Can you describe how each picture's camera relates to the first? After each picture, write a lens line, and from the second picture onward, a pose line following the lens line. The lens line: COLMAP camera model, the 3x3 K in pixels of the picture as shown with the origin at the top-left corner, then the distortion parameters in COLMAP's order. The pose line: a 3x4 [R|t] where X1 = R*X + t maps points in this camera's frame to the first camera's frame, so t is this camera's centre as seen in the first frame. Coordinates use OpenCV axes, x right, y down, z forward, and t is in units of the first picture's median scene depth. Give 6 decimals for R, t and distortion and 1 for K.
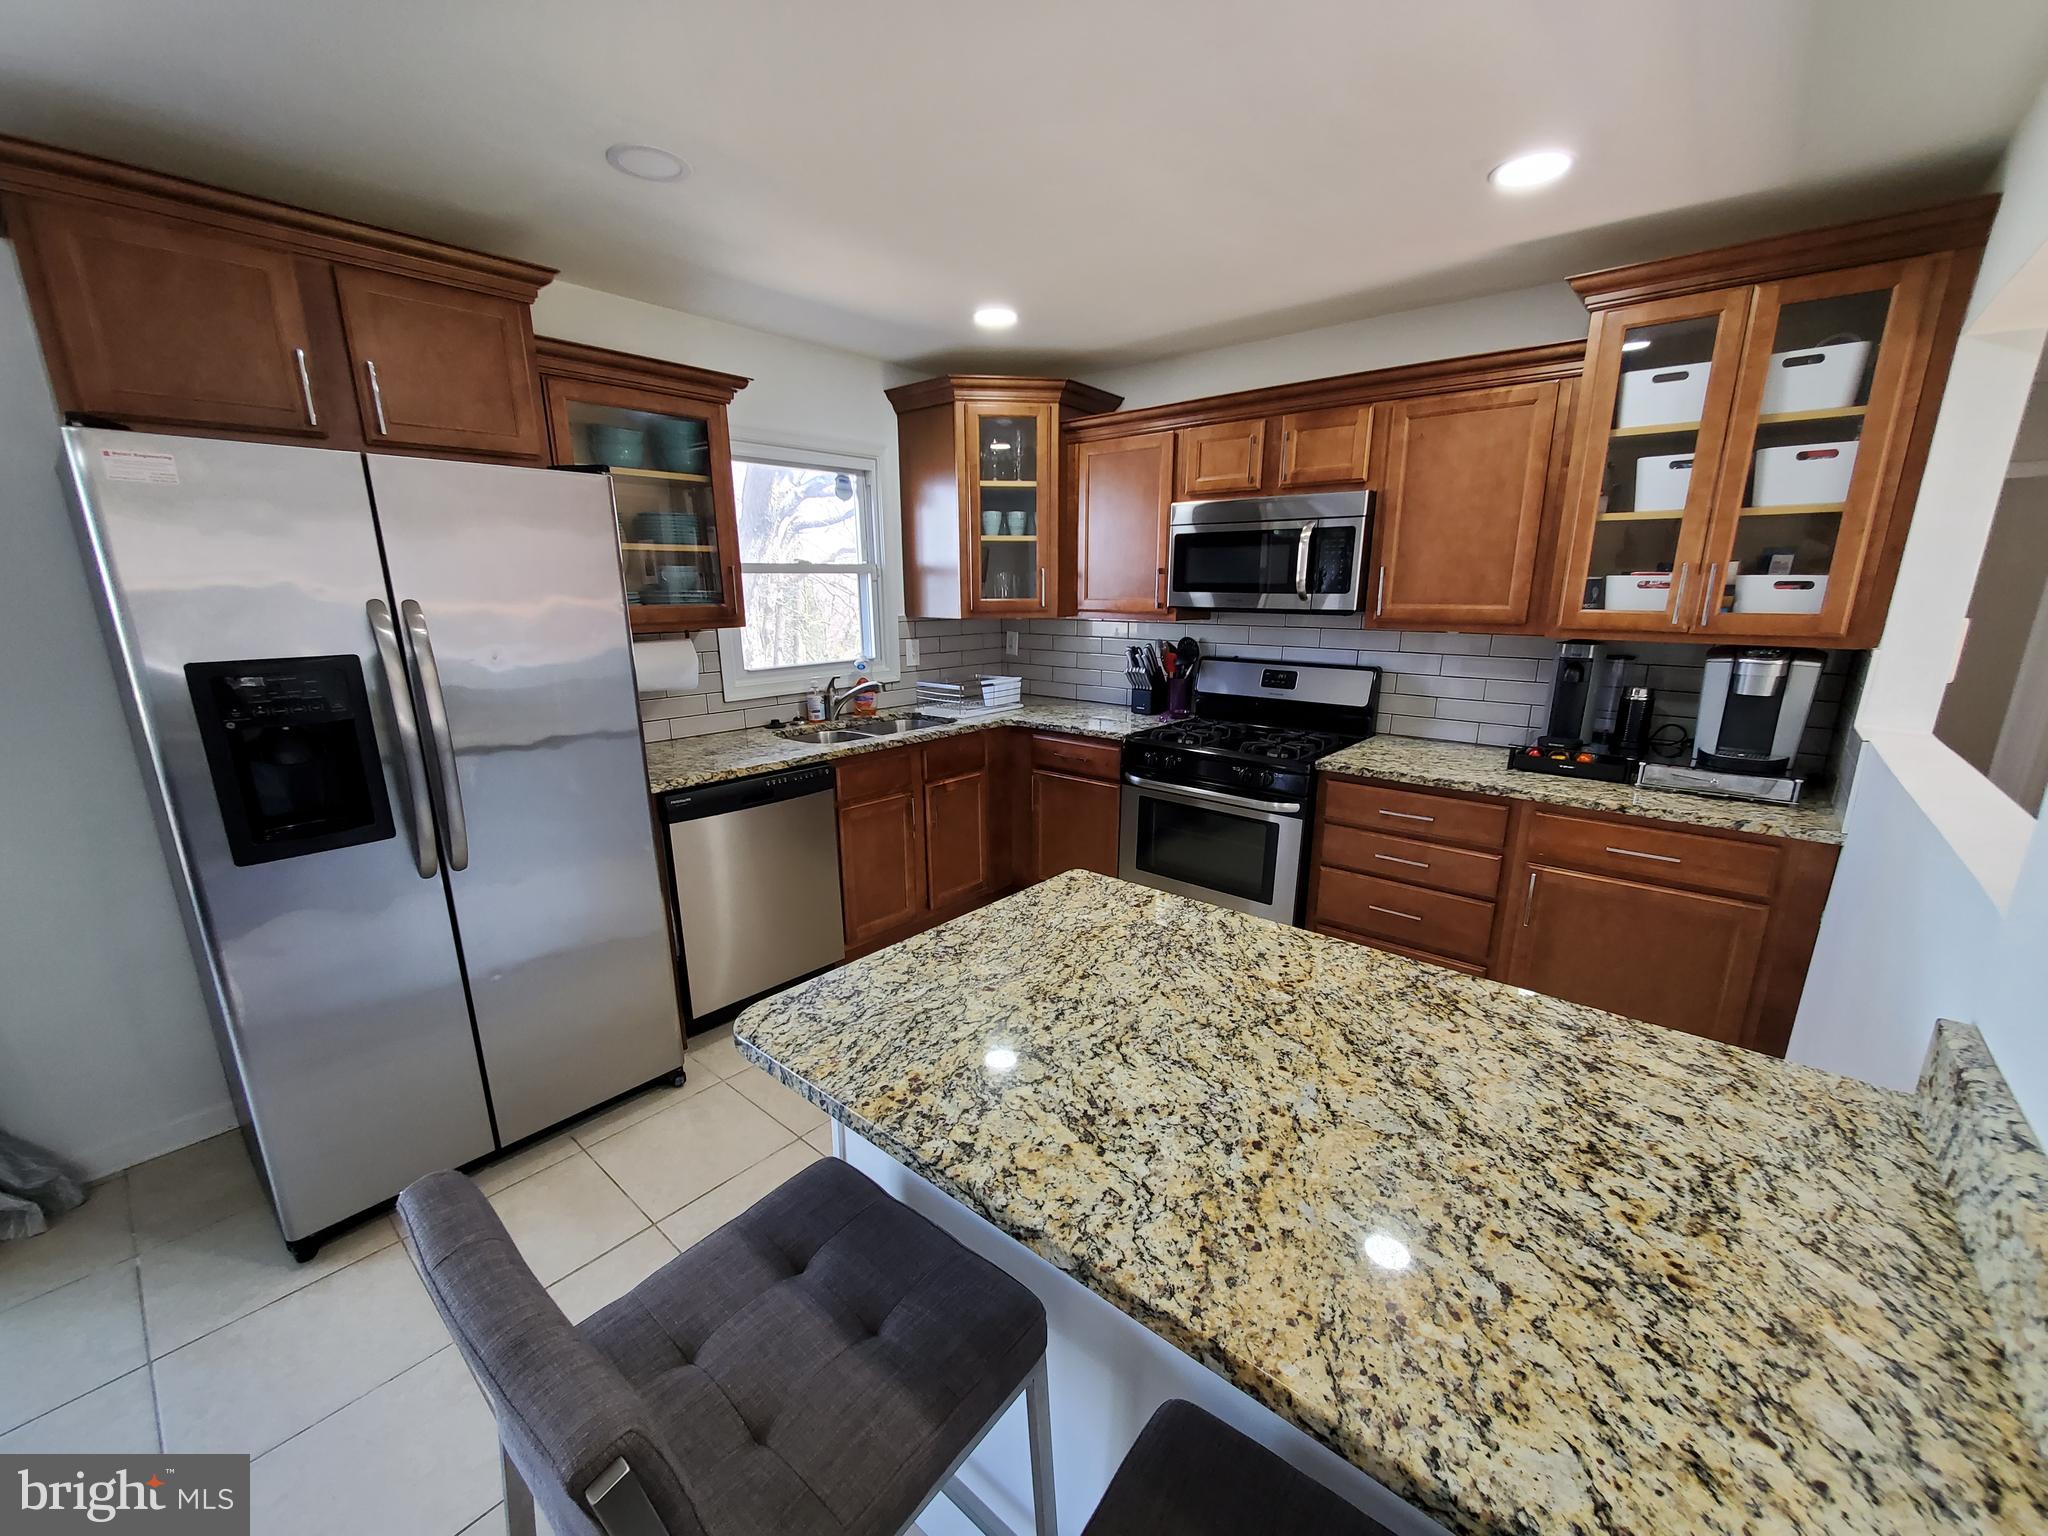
lens RADIAL K [[816.2, 0, 1024.0], [0, 816.2, 768.0], [0, 0, 1]] dist [-0.000956, -0.000466]
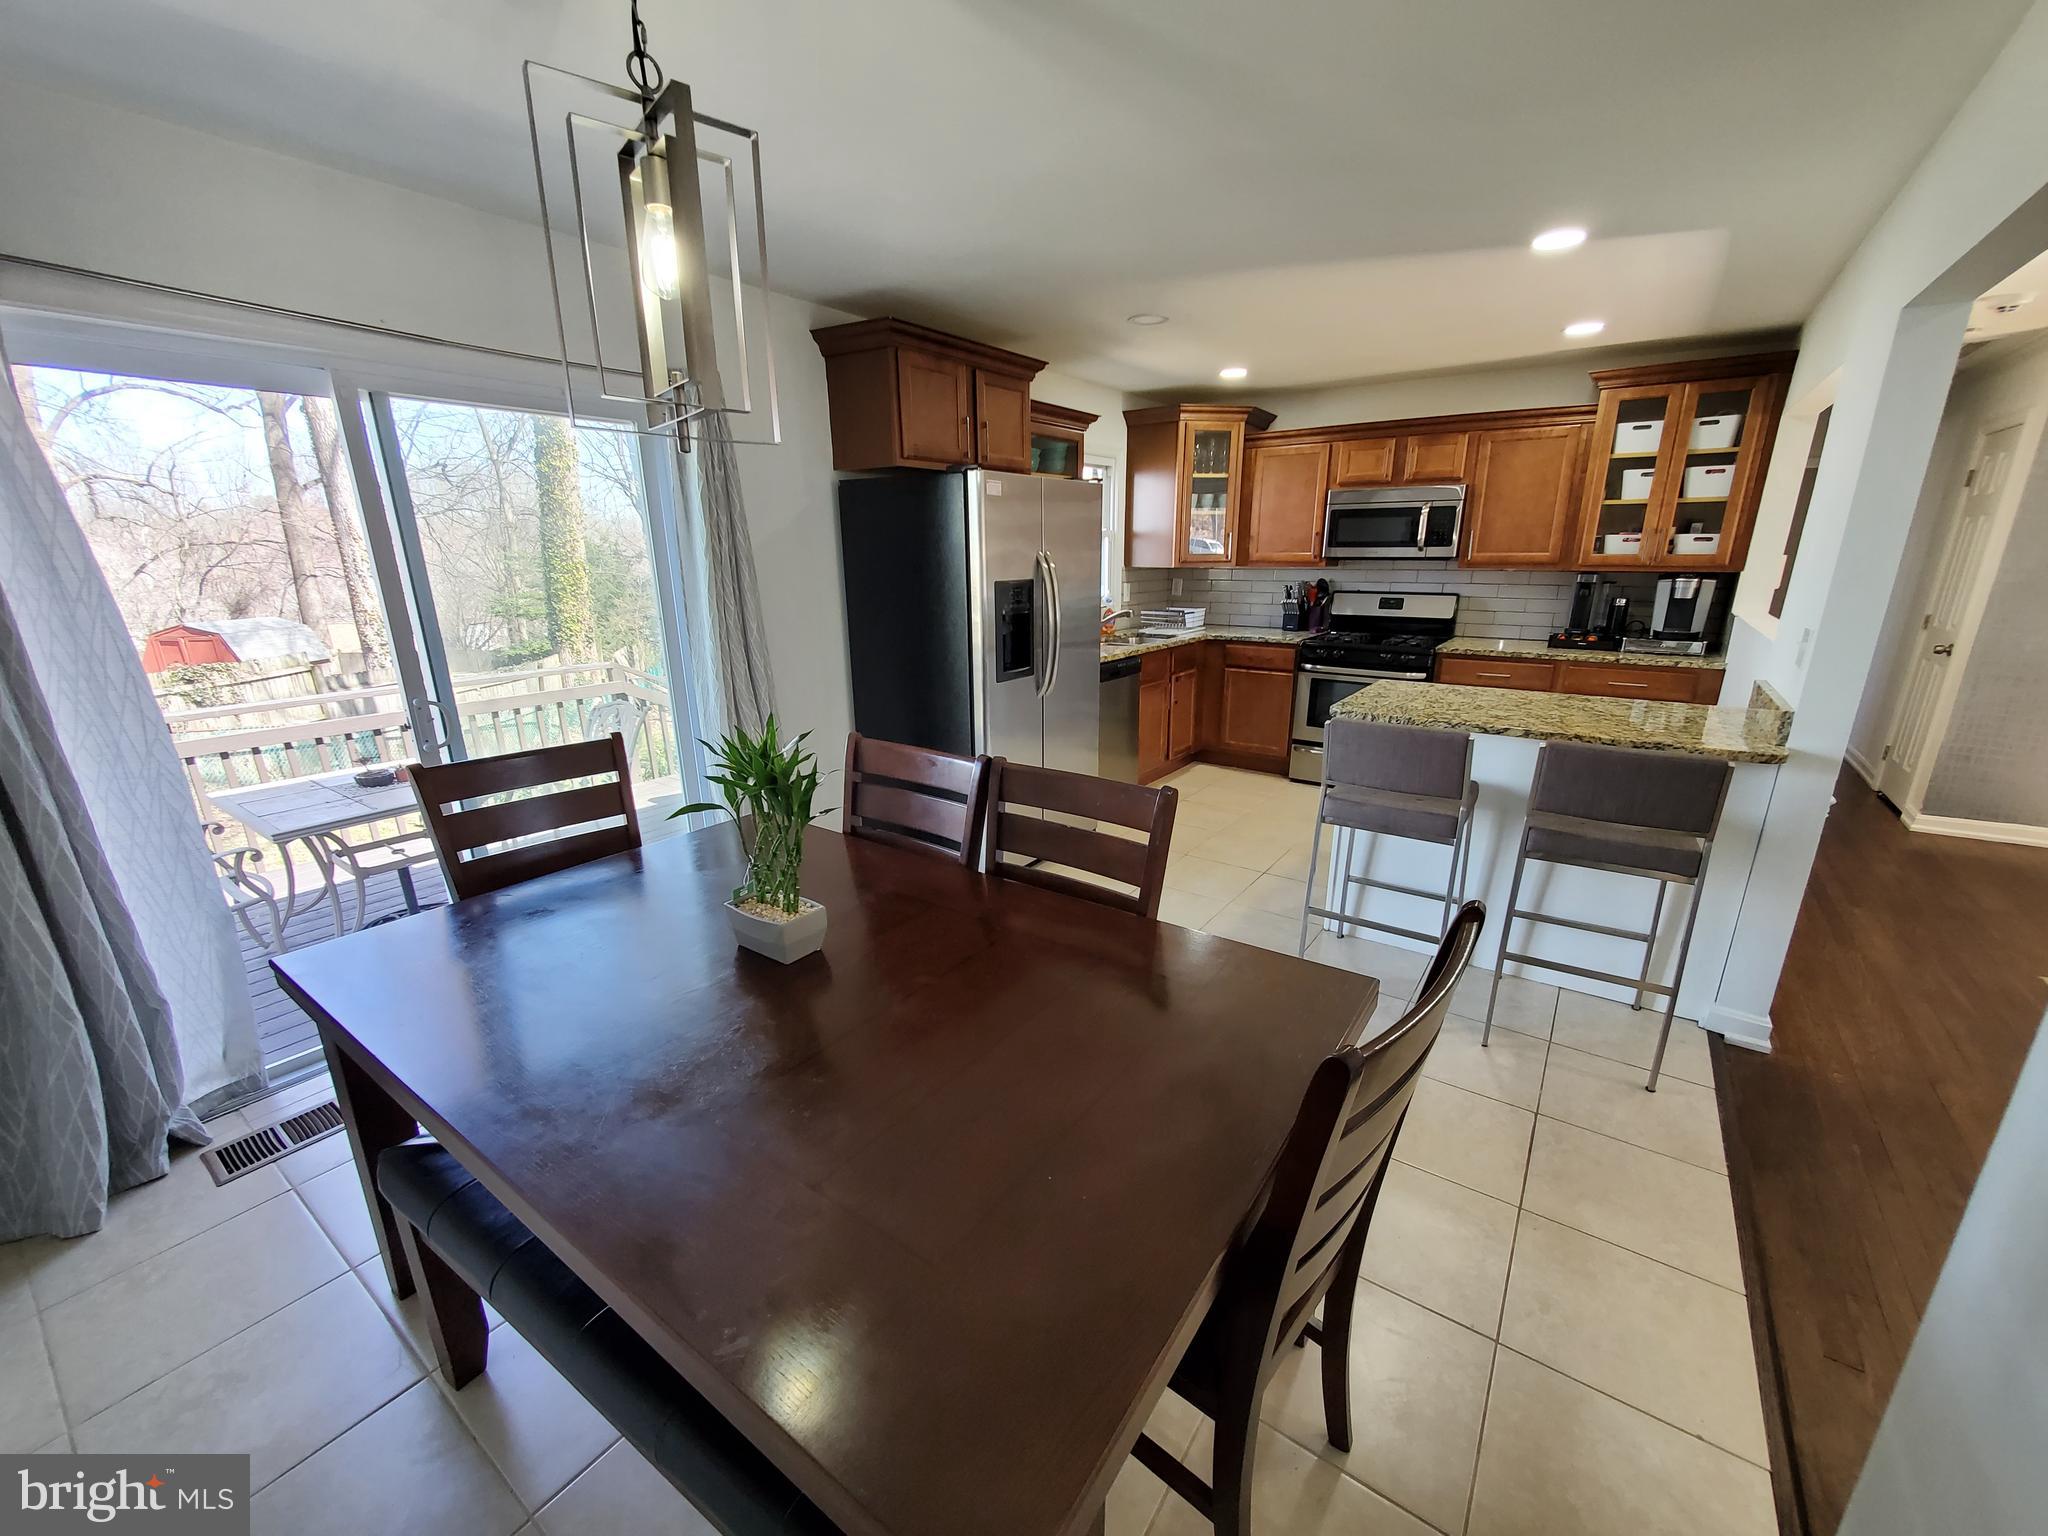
lens RADIAL K [[822.7, 0, 1024.0], [0, 822.7, 768.0], [0, 0, 1]] dist [-0.001371, -0.000056]
pose [[0.996227, -0.029557, 0.081601, -0.715614], [0.026327, 0.998837, 0.040381, 0.168187], [-0.082700, -0.038081, 0.995847, -0.708630]]
